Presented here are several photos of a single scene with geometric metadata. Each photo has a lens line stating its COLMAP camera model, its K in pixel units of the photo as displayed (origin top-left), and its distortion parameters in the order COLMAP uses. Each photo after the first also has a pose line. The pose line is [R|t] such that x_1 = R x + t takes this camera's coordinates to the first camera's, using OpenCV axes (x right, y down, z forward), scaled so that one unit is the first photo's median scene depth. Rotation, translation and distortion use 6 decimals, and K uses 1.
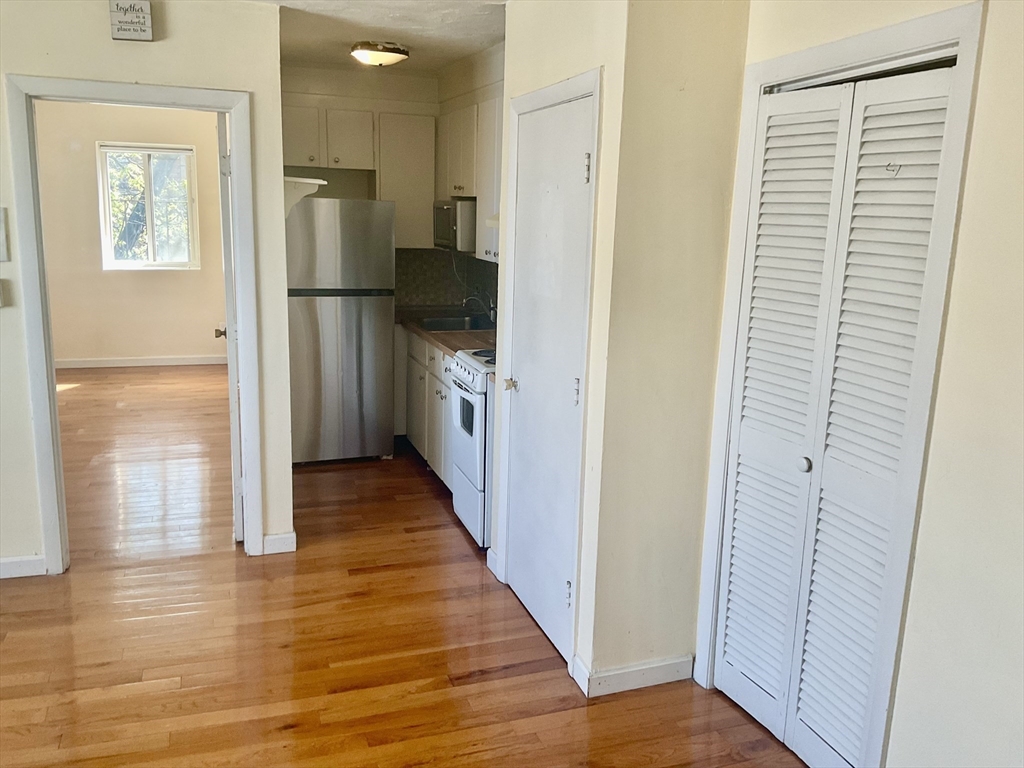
lens RADIAL K [[845.6, 0, 511.4], [0, 845.6, 381.1], [0, 0, 1]] dist [0.107304, -0.204255]
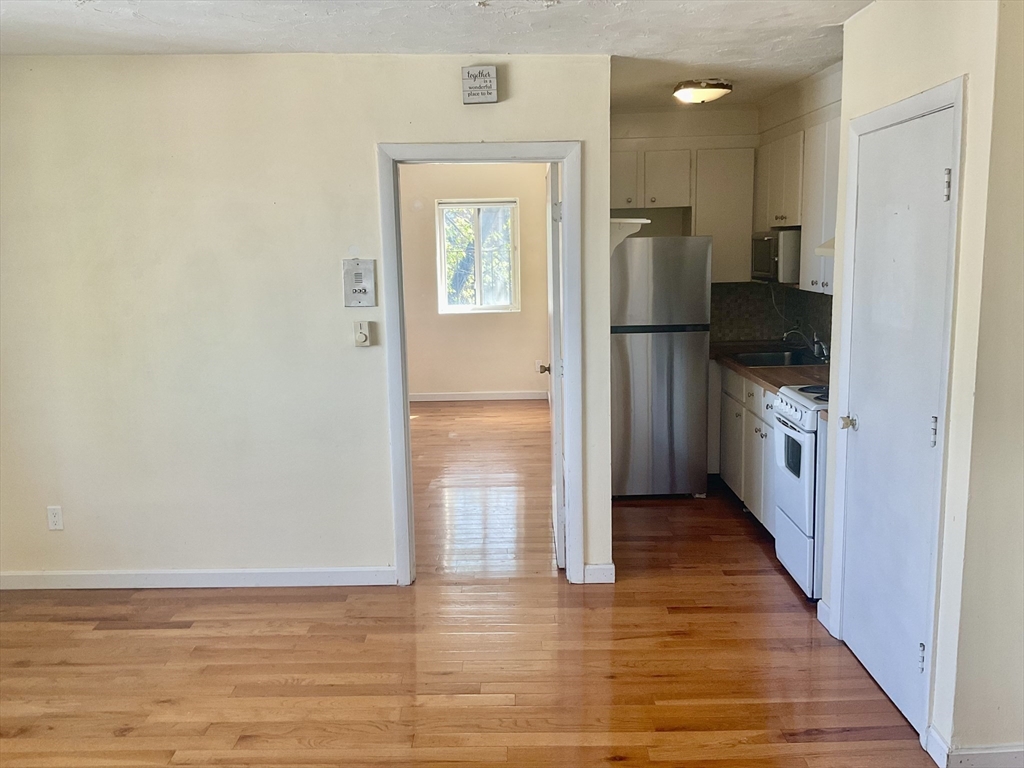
lens RADIAL K [[845.6, 0, 511.4], [0, 845.6, 381.1], [0, 0, 1]] dist [0.107304, -0.204255]
pose [[0.940783, 0.003810, -0.338989, -0.025863], [-0.018850, 0.998978, -0.041087, 0.003251], [0.338486, 0.045044, 0.939893, -0.003853]]
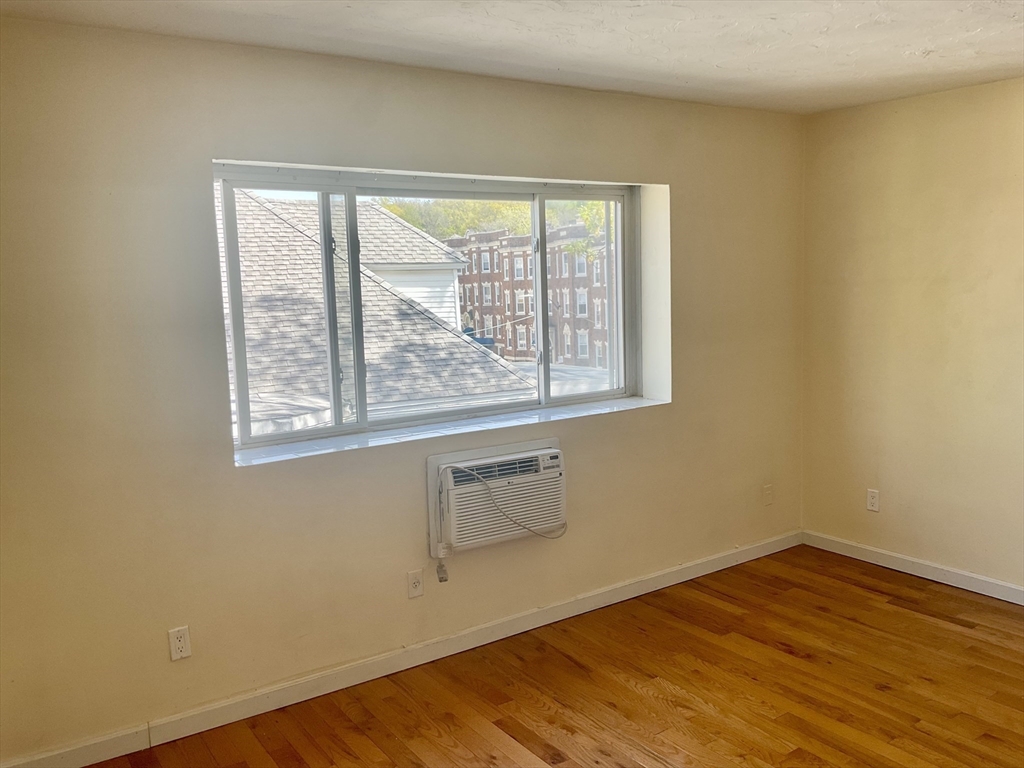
lens RADIAL K [[857.9, 0, 525.8], [0, 857.9, 382.7], [0, 0, 1]] dist [0.049959, -0.071846]
pose [[0.272100, 0.073866, -0.959430, 0.108945], [-0.150990, 0.987976, 0.033243, 0.007992], [0.950349, 0.135819, 0.279981, -0.025946]]
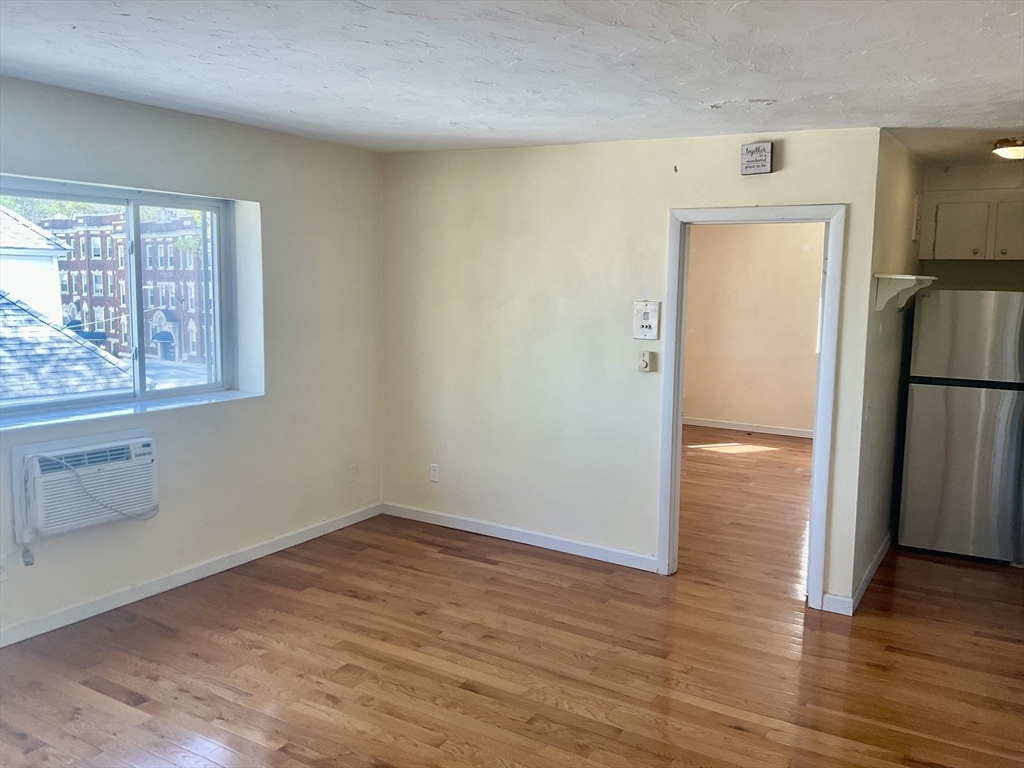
lens RADIAL K [[845.6, 0, 511.4], [0, 845.6, 381.1], [0, 0, 1]] dist [0.107304, -0.204255]
pose [[0.627697, 0.073234, -0.775006, 0.292320], [-0.151279, 0.988061, -0.029158, 0.003503], [0.763618, 0.135545, 0.631281, -0.045952]]
